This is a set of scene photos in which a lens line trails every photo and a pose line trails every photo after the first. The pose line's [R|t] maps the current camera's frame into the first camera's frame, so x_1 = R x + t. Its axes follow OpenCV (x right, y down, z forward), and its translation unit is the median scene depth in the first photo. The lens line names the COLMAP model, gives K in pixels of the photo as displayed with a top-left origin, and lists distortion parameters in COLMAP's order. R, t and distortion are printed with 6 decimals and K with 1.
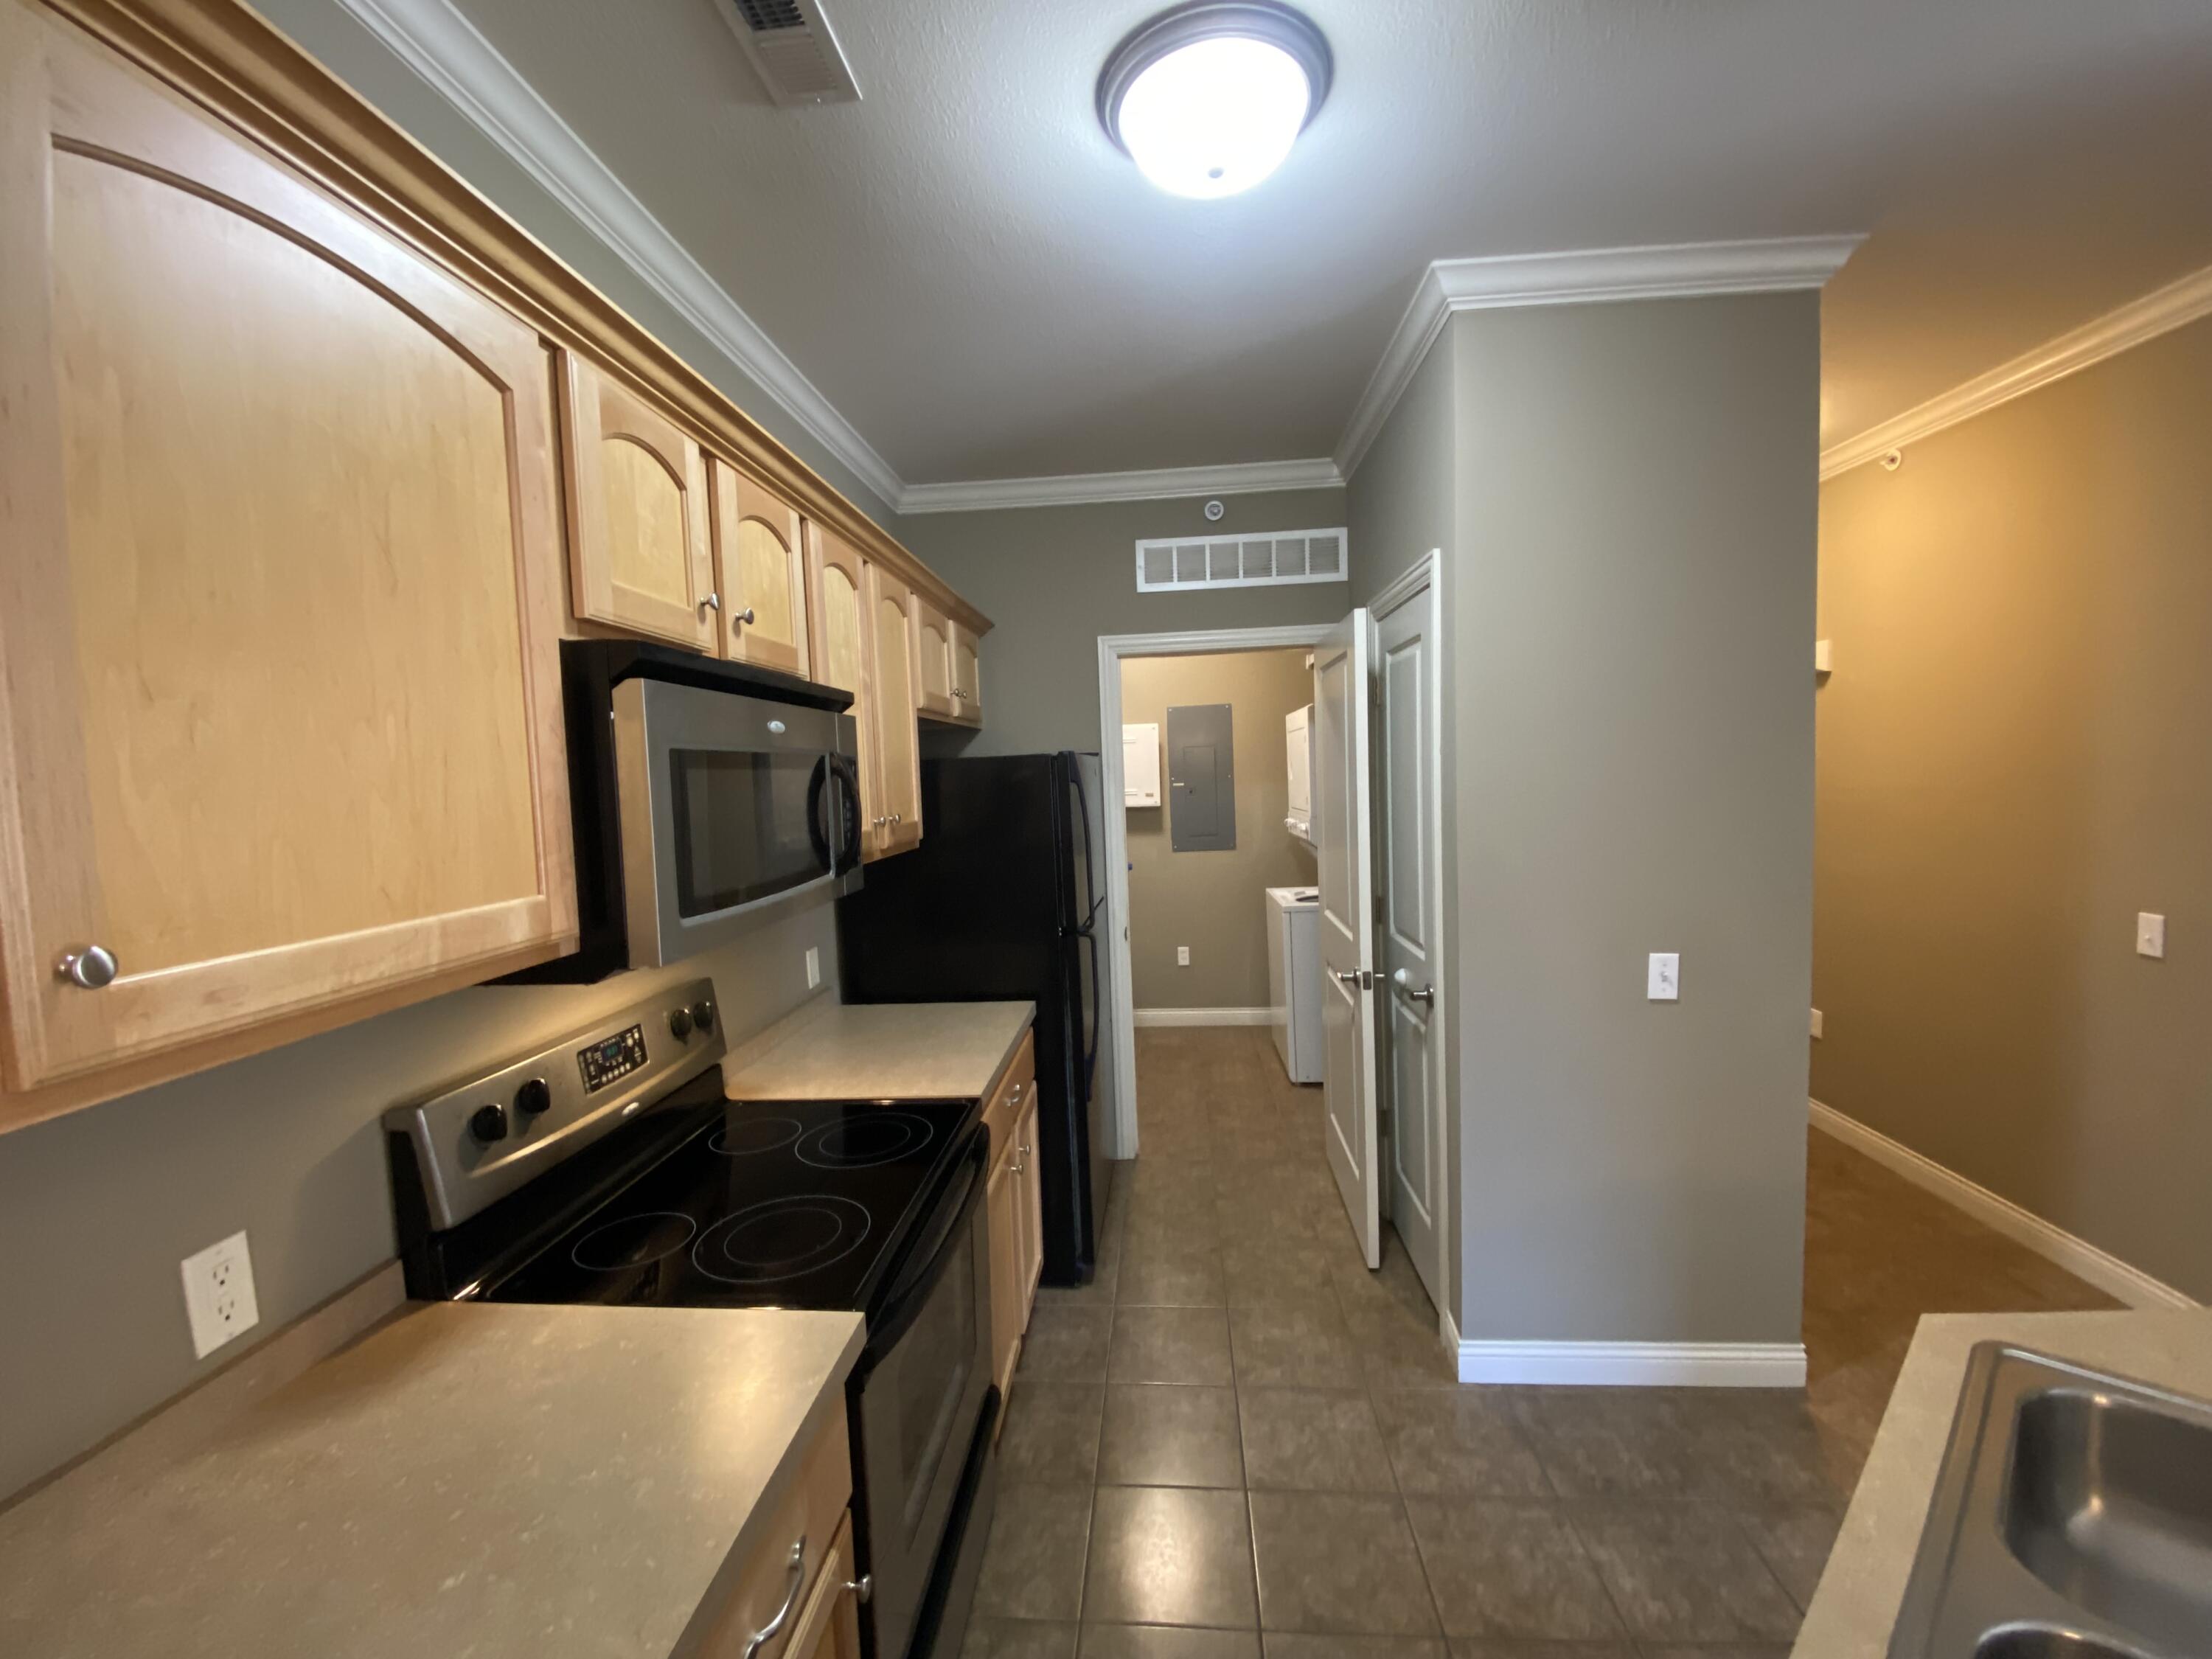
lens RADIAL K [[881.8, 0, 1093.4], [0, 881.8, 827.9], [0, 0, 1]] dist [0.029521, -0.028059]
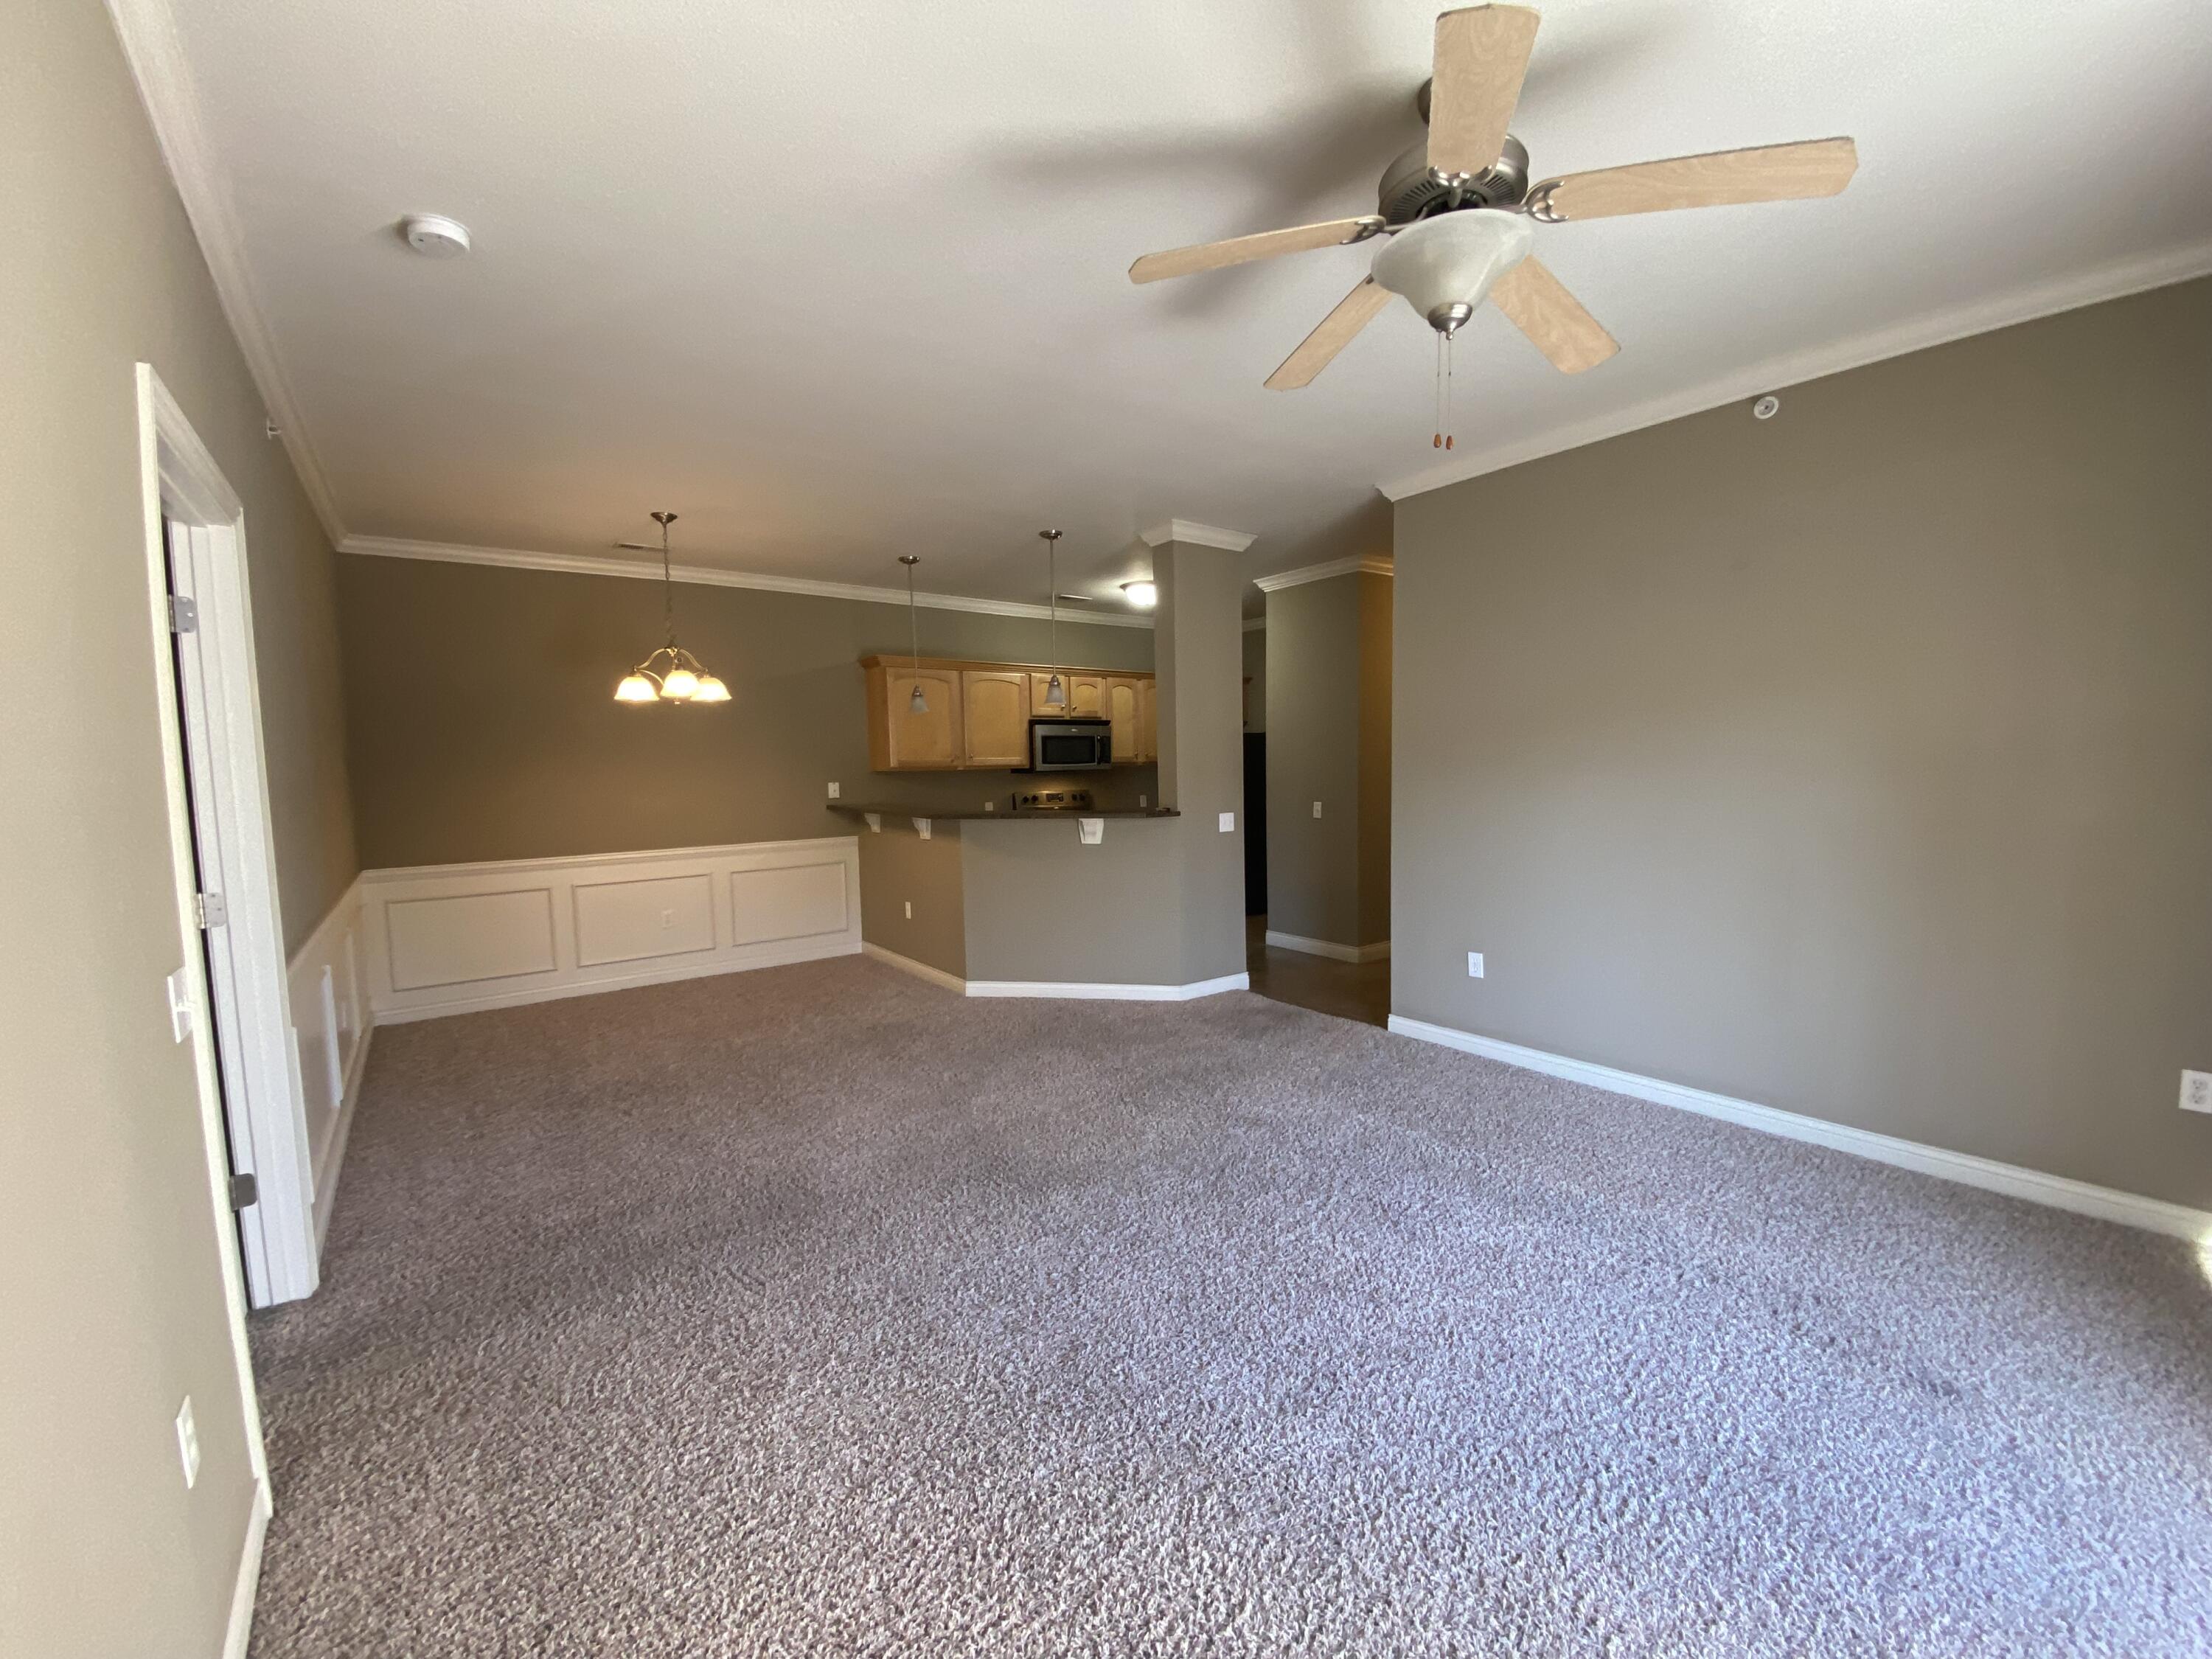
lens RADIAL K [[881.8, 0, 1093.4], [0, 881.8, 827.9], [0, 0, 1]] dist [0.029521, -0.028059]
pose [[0.661889, 0.077275, -0.745608, 1.447274], [-0.050447, 0.997009, 0.058547, 0.057517], [0.747903, -0.001138, 0.663808, -0.924457]]
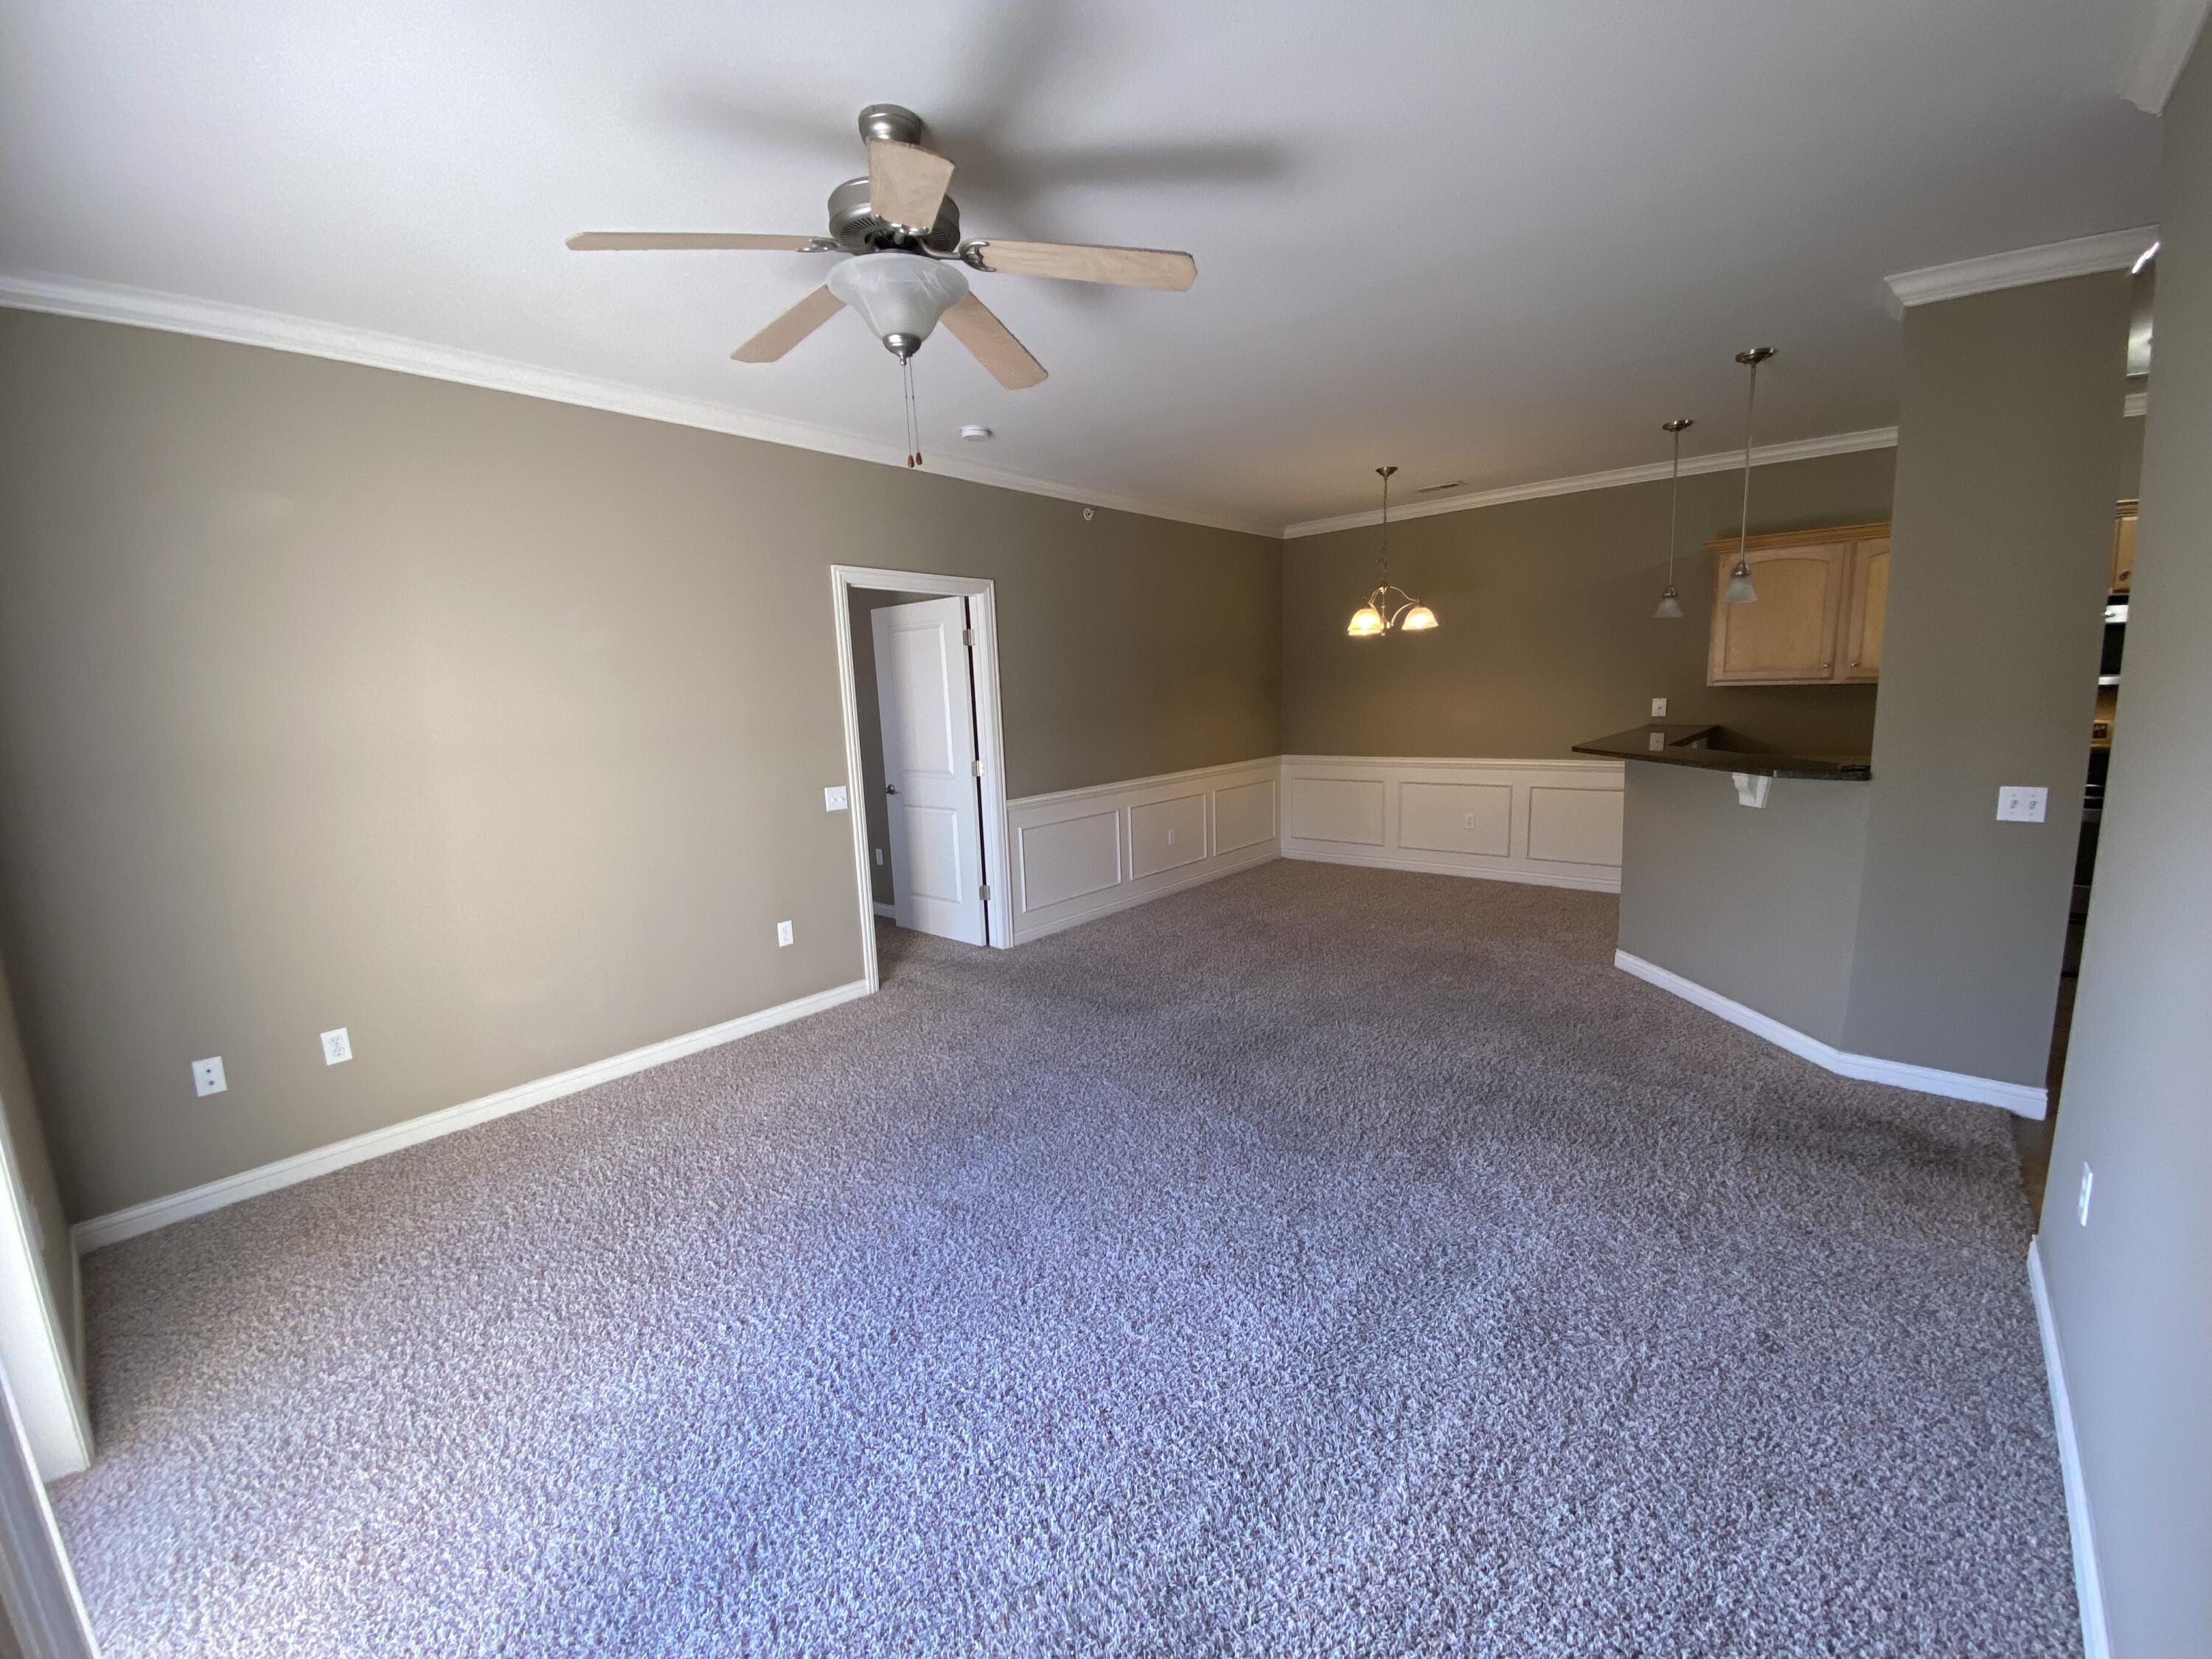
lens RADIAL K [[881.8, 0, 1093.4], [0, 881.8, 827.9], [0, 0, 1]] dist [0.029521, -0.028059]
pose [[-0.582780, 0.187780, -0.790637, 1.615421], [0.010596, 0.974609, 0.223664, -0.045380], [0.812561, 0.121970, -0.569972, 0.032280]]
